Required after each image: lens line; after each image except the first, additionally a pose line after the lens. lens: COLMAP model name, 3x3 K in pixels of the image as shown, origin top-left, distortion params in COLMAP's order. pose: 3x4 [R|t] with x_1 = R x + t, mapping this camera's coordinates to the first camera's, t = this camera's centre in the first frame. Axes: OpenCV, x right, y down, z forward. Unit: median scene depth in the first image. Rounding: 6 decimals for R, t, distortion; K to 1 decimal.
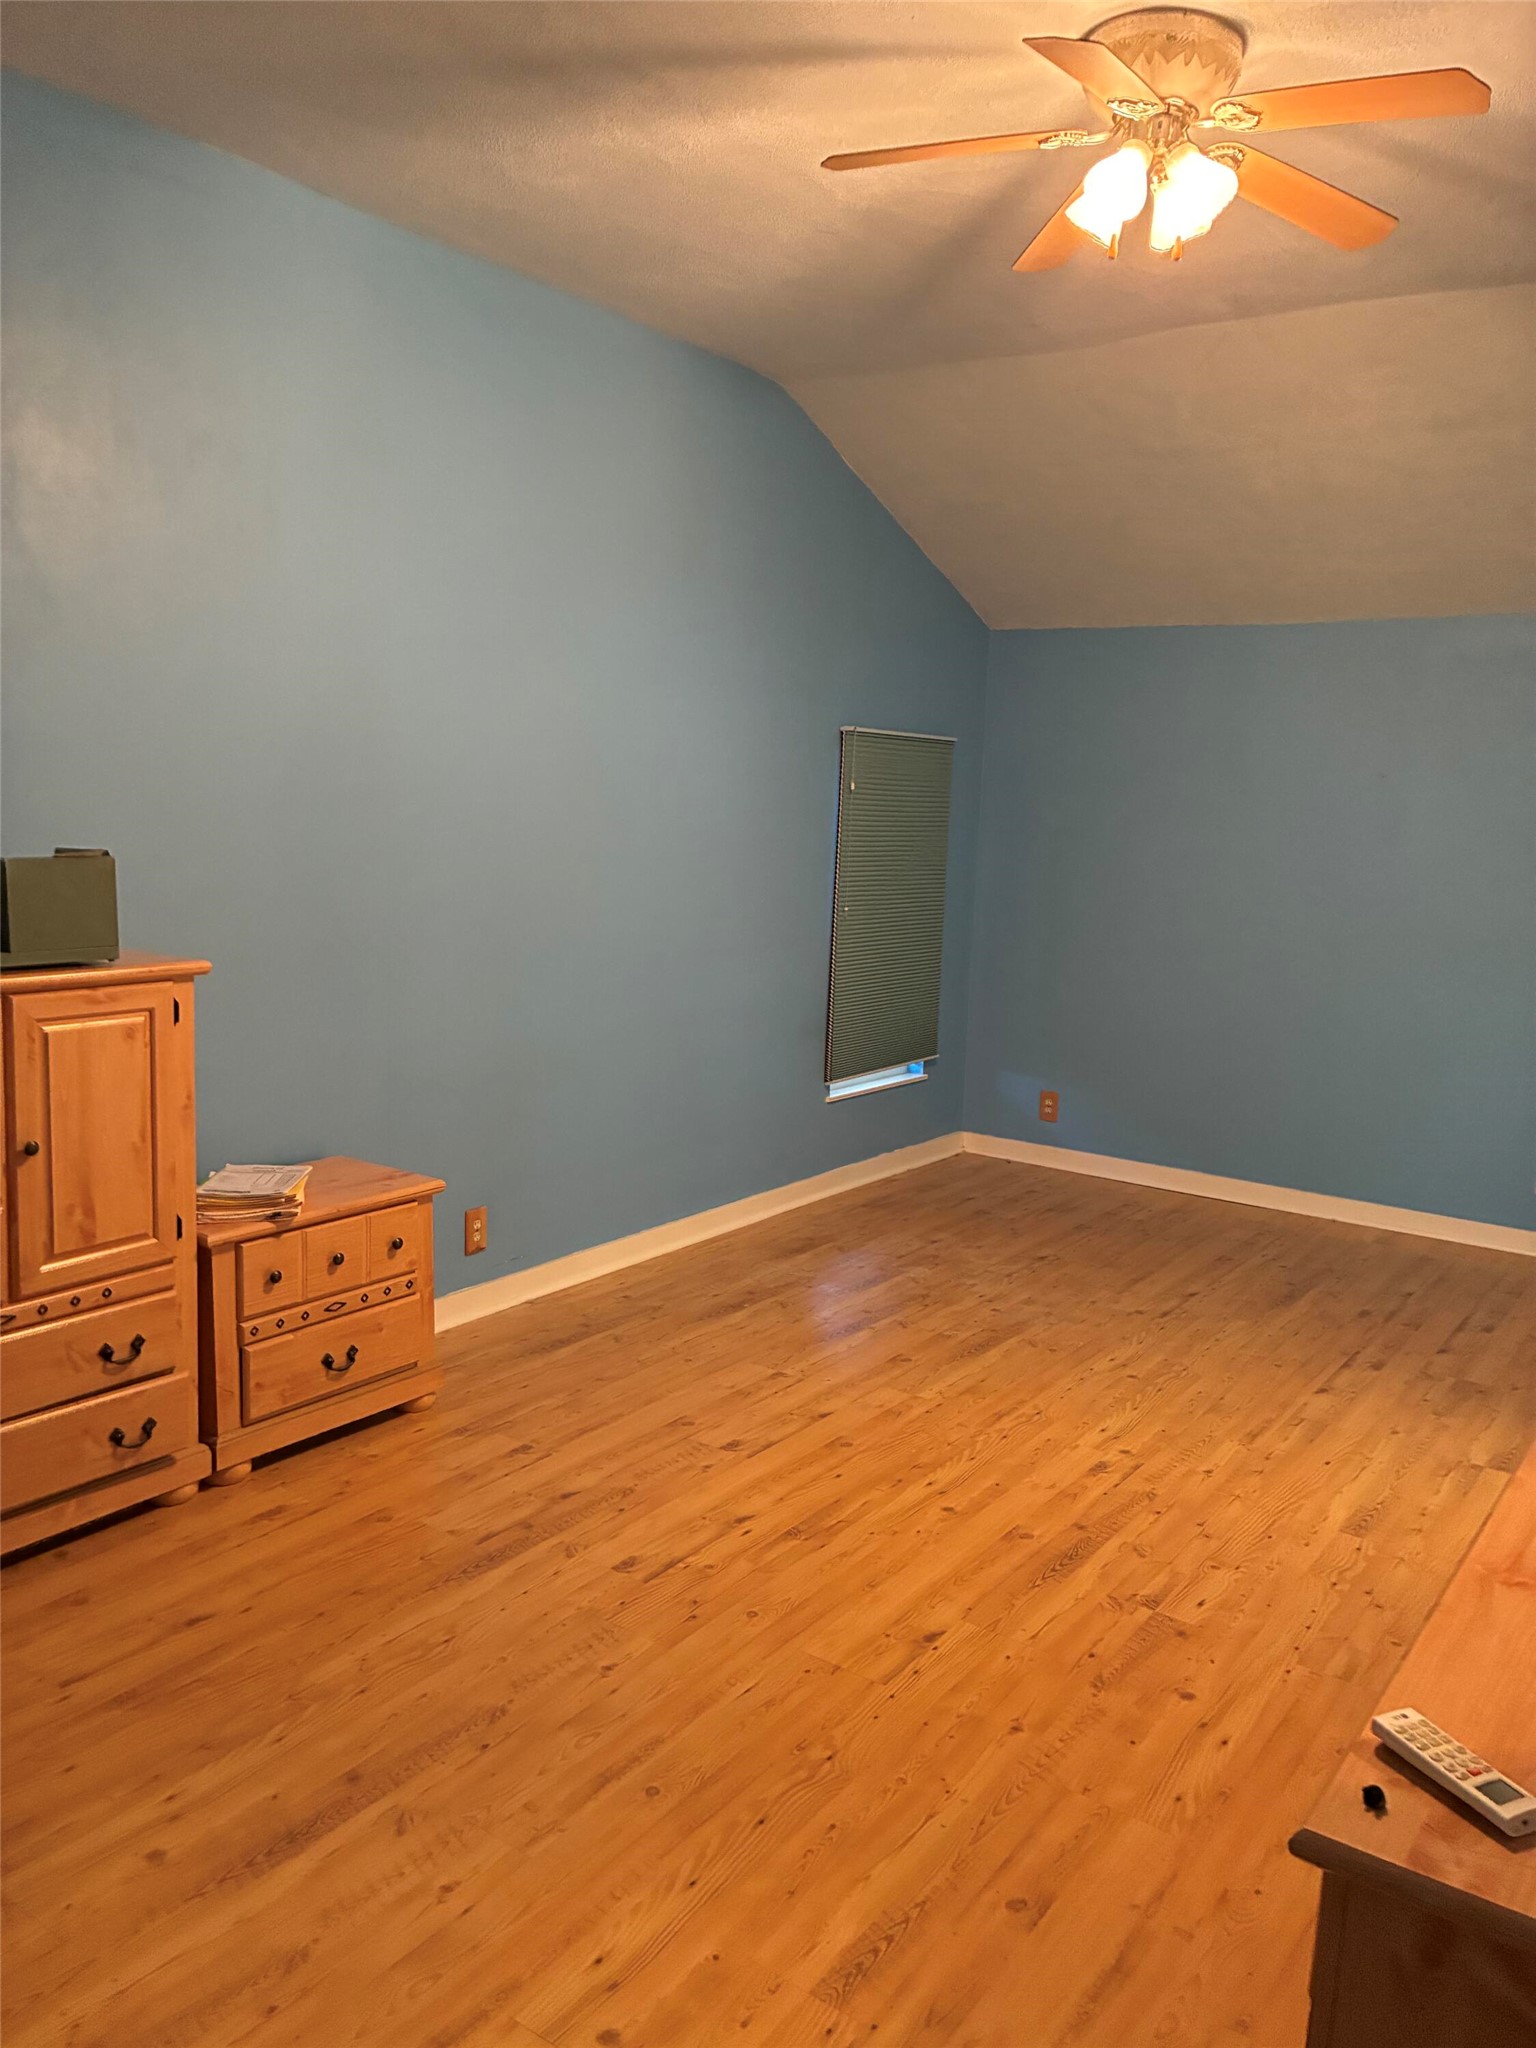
lens RADIAL K [[1547.4, 0, 758.1], [0, 1547.4, 1023.1], [0, 0, 1]] dist [0.012979, 0.012827]
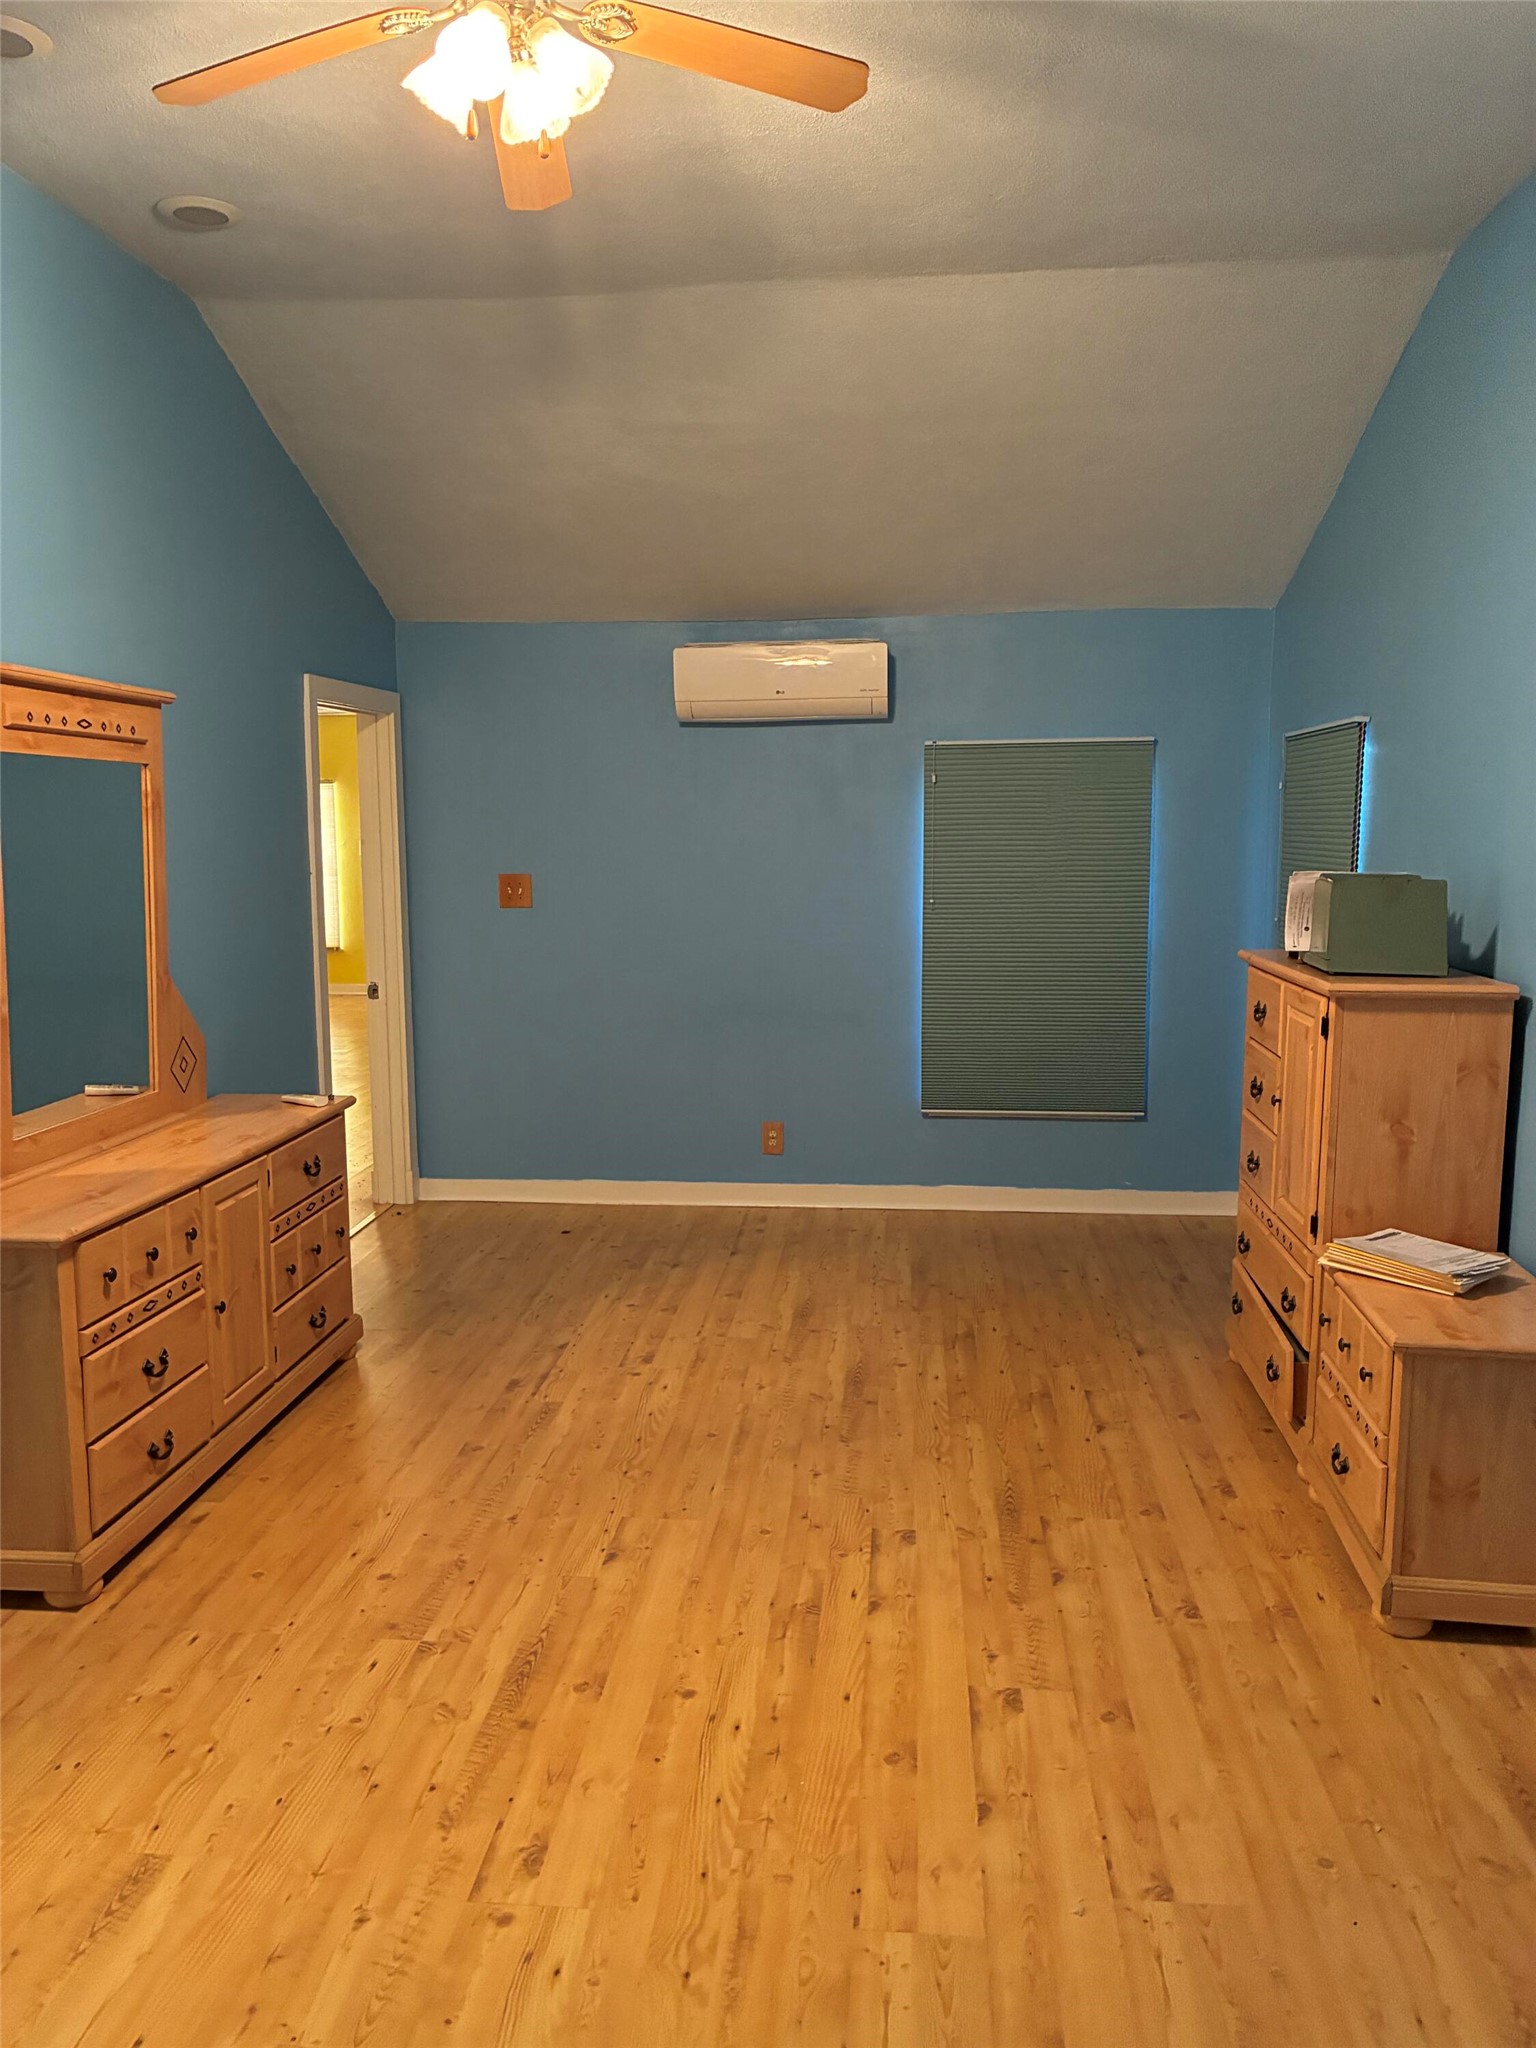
lens RADIAL K [[1547.4, 0, 759.4], [0, 1547.4, 1025.9], [0, 0, 1]] dist [0.012979, 0.012827]
pose [[-0.866360, 0.033172, -0.498317, 0.511932], [-0.097795, 0.967207, 0.234408, -0.225283], [0.489751, 0.251815, -0.834705, 1.714371]]
